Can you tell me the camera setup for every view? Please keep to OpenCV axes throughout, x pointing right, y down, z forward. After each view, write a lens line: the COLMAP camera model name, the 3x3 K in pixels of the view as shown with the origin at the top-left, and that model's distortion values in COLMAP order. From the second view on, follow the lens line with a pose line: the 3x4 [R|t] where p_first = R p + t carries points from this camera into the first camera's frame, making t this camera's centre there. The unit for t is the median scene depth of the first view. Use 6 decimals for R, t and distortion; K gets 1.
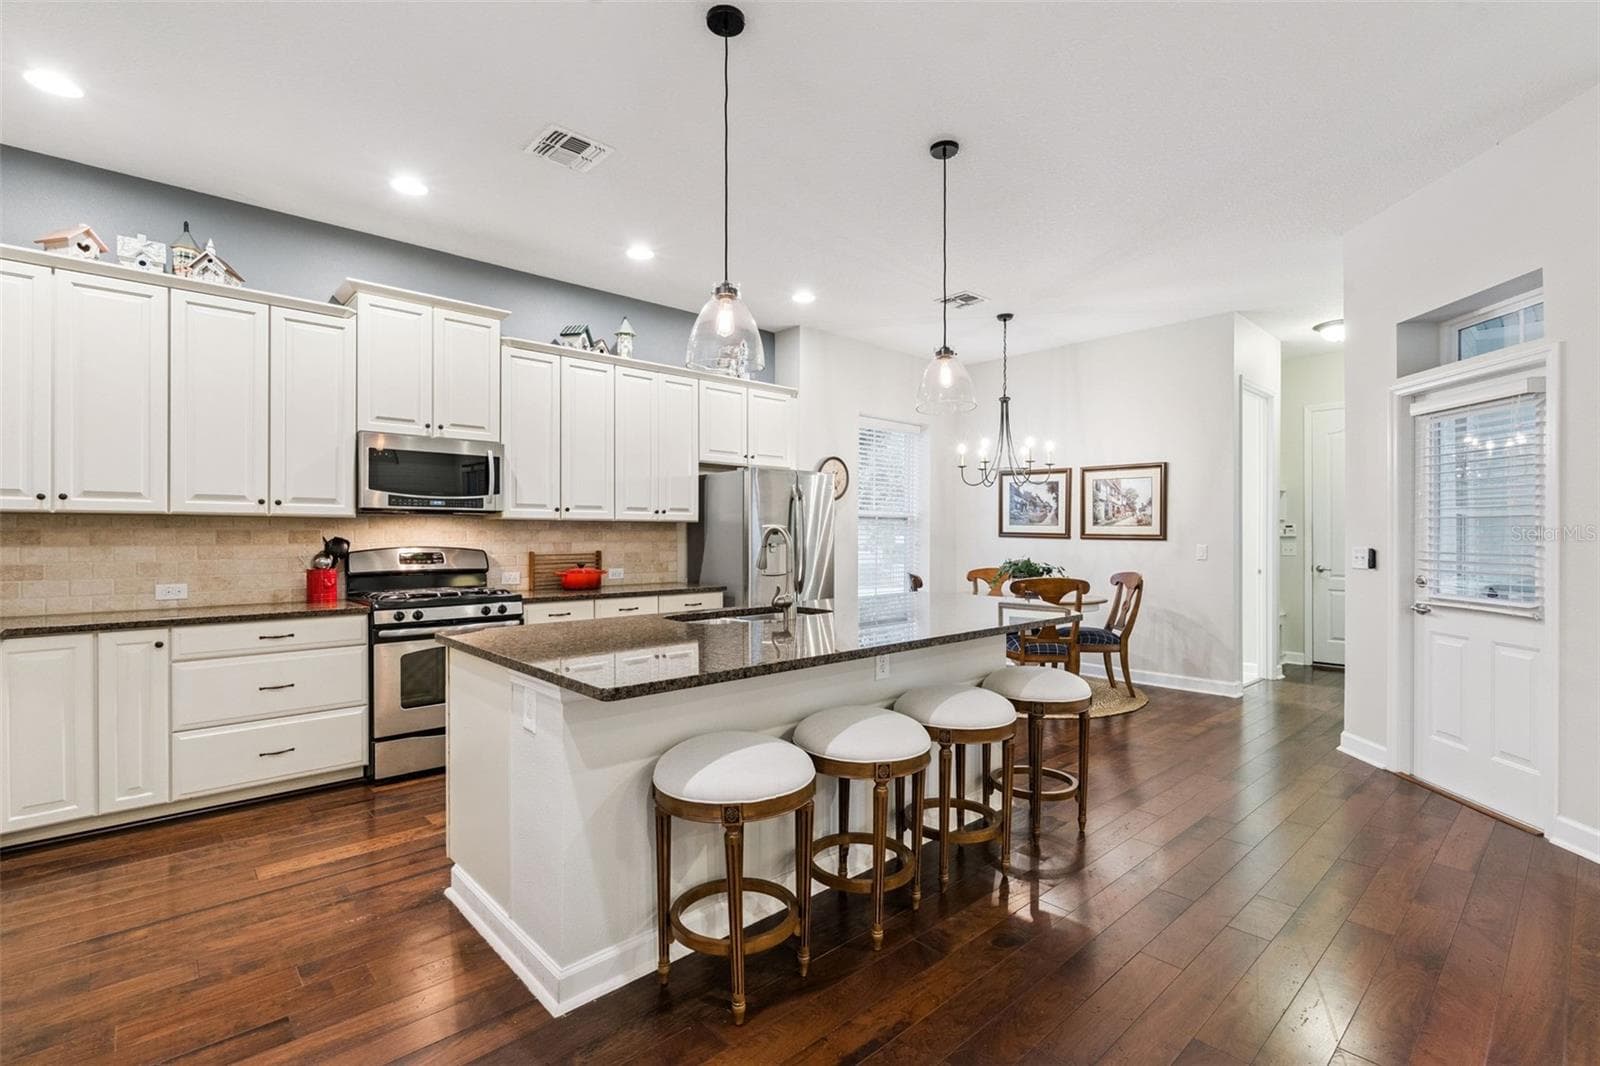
lens RADIAL K [[739.0, 0, 795.3], [0, 739.0, 534.0], [0, 0, 1]] dist [0.000775, 0.000458]
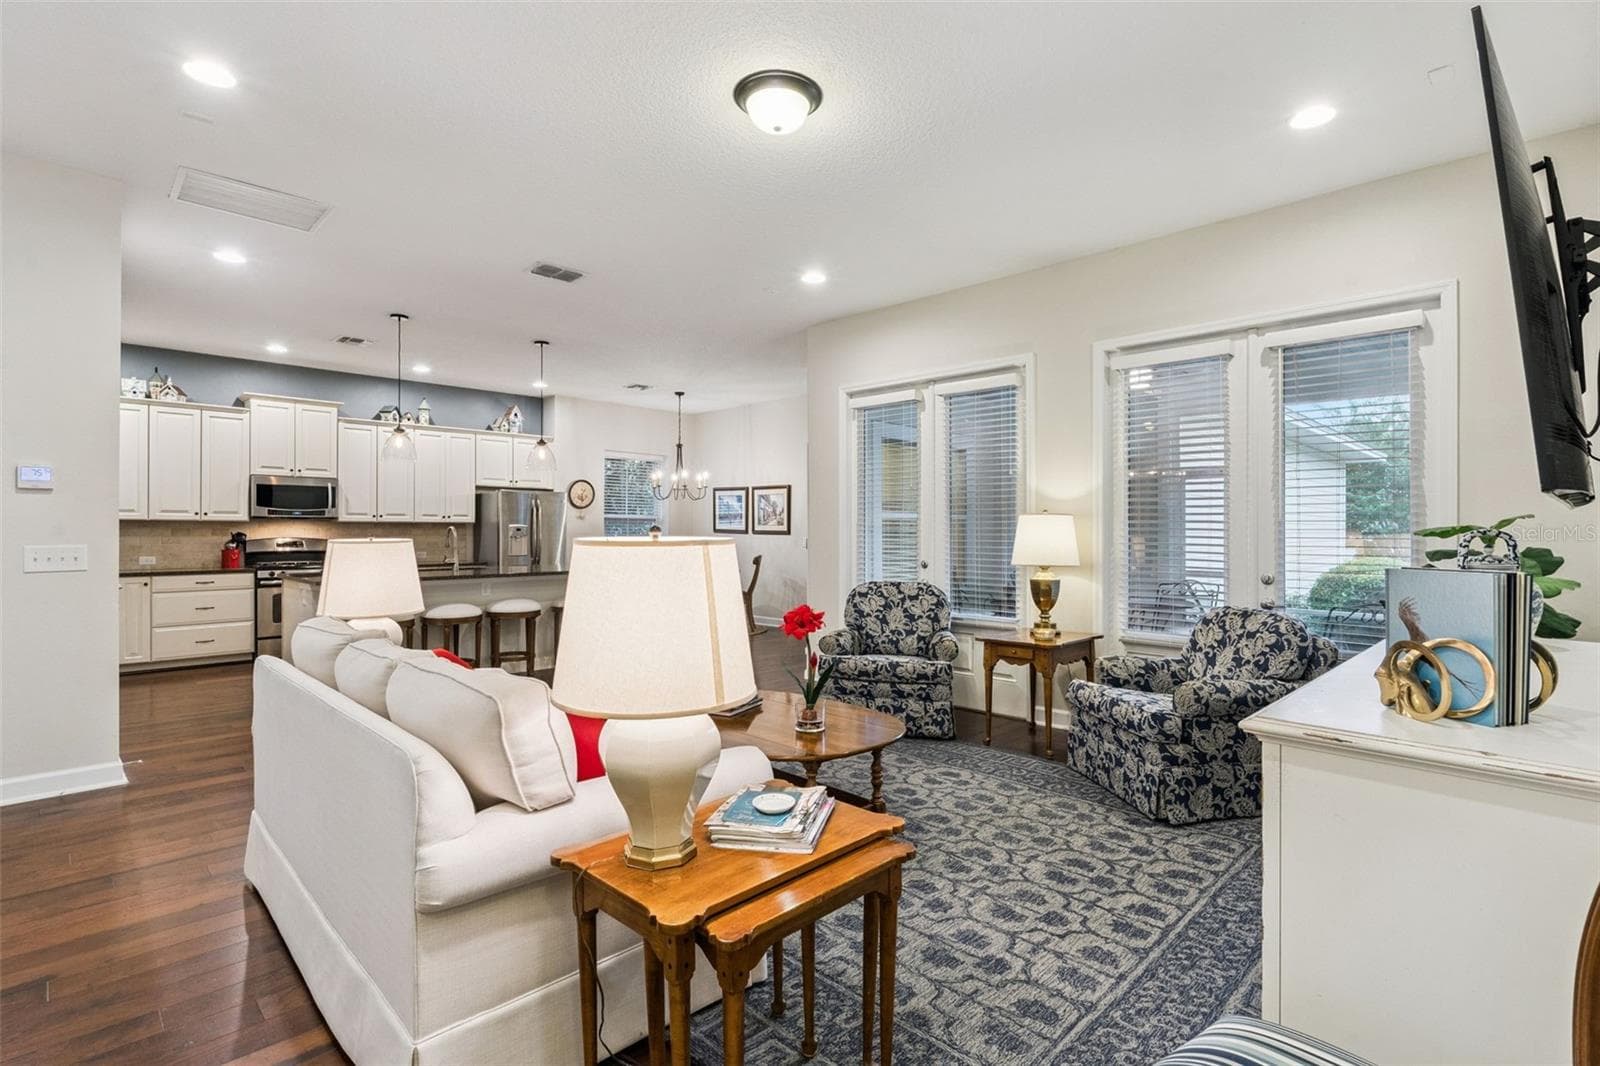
lens RADIAL K [[772.5, 0, 804.7], [0, 772.5, 530.9], [0, 0, 1]] dist [-0.002953, 0.001143]
pose [[0.999073, 0.000359, 0.043045, 0.661325], [-0.000422, 0.999999, 0.001462, -0.001956], [-0.043045, -0.001479, 0.999072, -0.919209]]
